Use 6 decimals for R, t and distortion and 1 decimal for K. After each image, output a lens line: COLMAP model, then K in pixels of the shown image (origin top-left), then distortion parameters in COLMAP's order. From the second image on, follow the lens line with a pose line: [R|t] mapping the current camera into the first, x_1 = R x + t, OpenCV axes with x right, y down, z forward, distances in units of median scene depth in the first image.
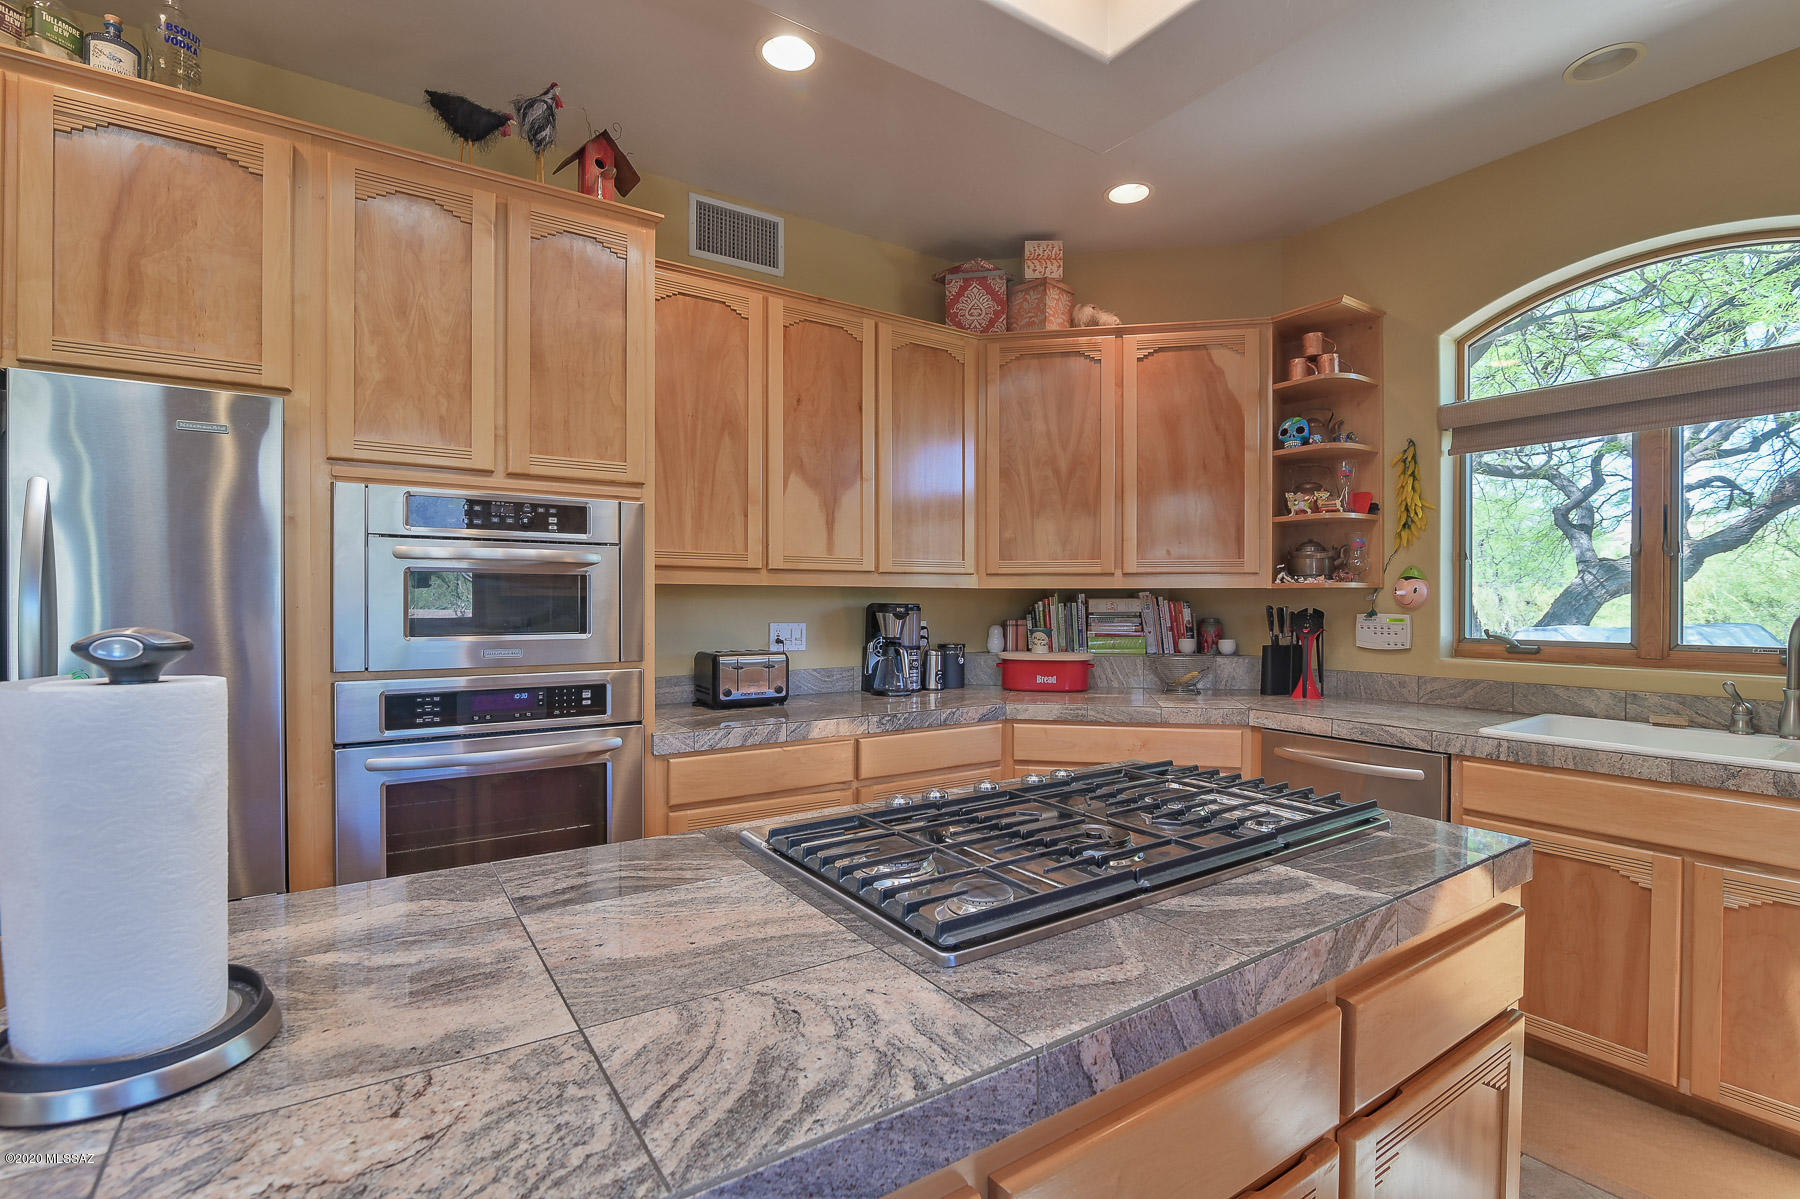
lens RADIAL K [[827.1, 0, 896.9], [0, 827.1, 606.5], [0, 0, 1]] dist [-0.018391, 0.000482]
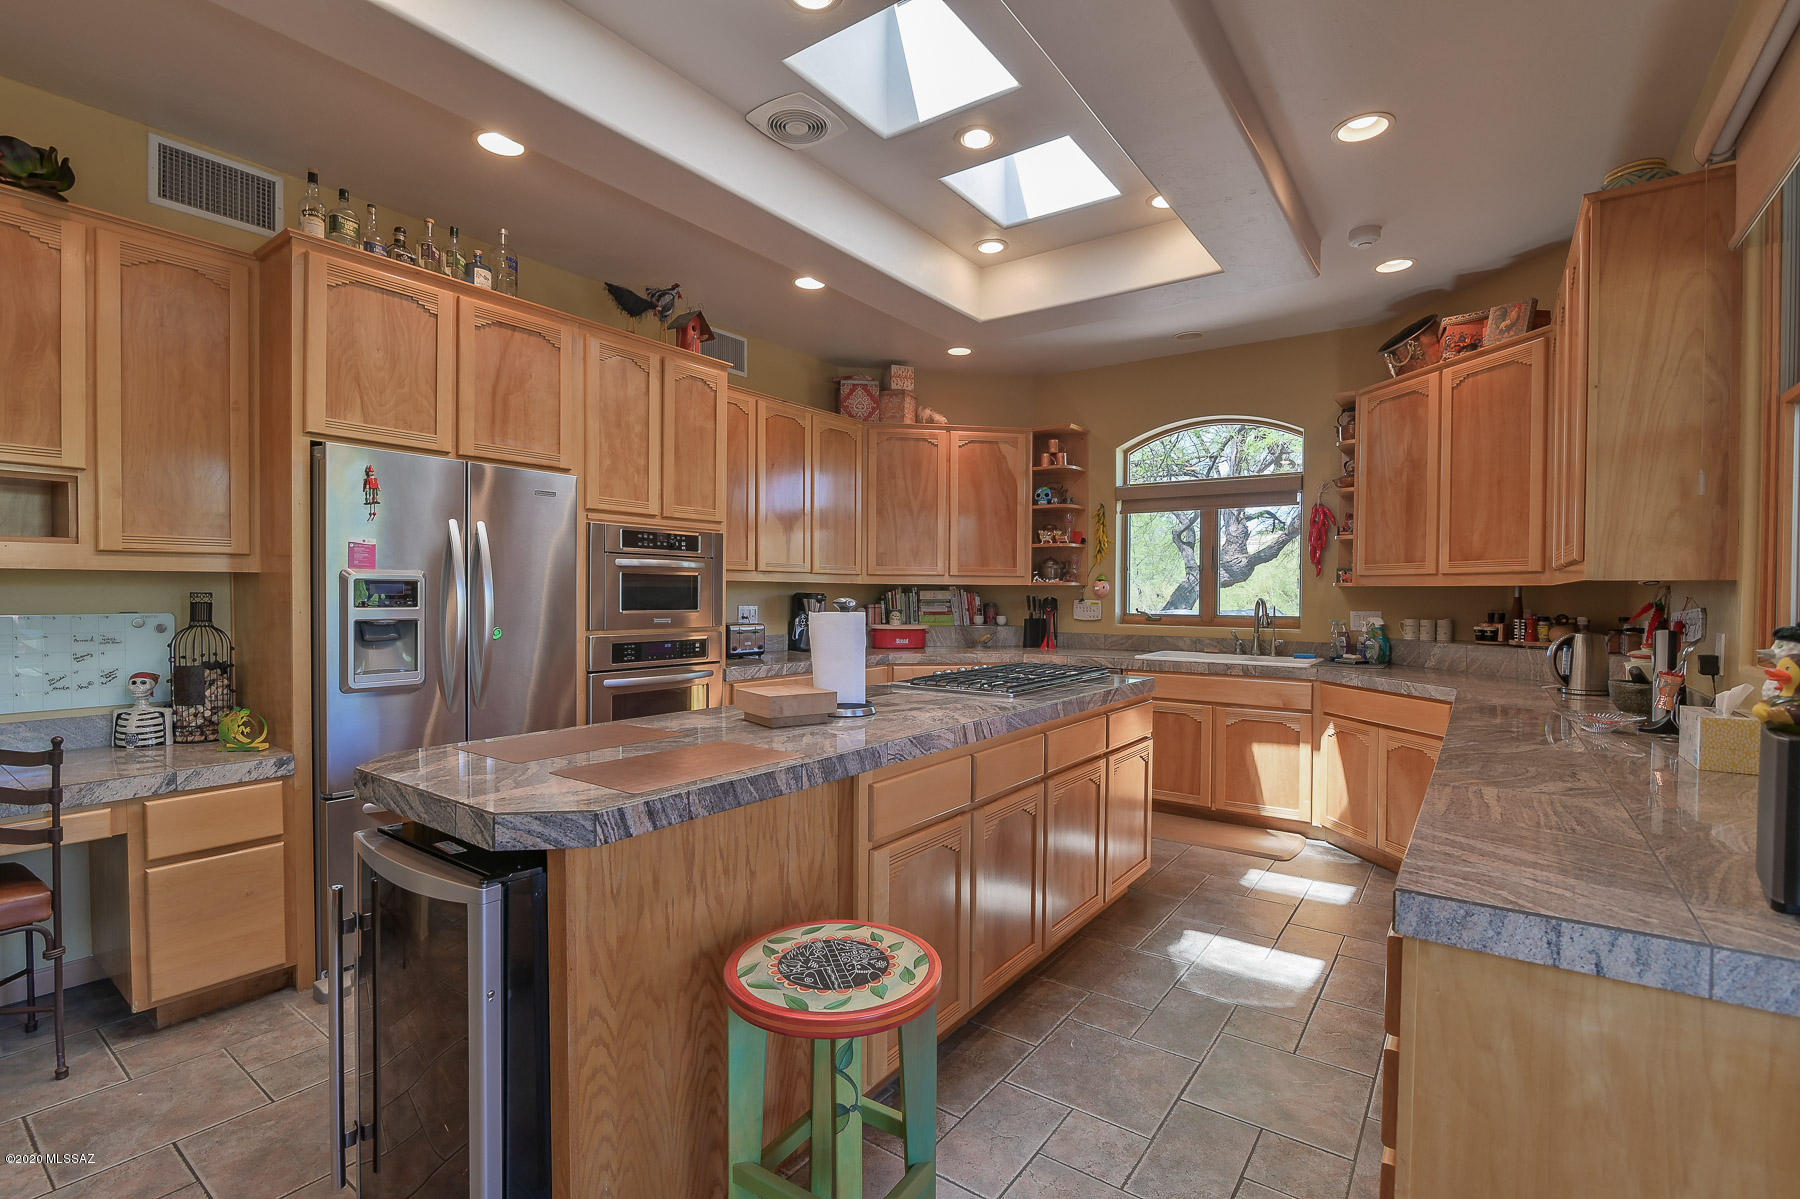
lens RADIAL K [[827.1, 0, 900.3], [0, 827.1, 601.4], [0, 0, 1]] dist [-0.018391, 0.000482]
pose [[0.938005, 0.001500, 0.346618, -0.408093], [-0.003577, 0.999979, 0.005353, 0.003571], [-0.346602, -0.006261, 0.937991, -0.538215]]
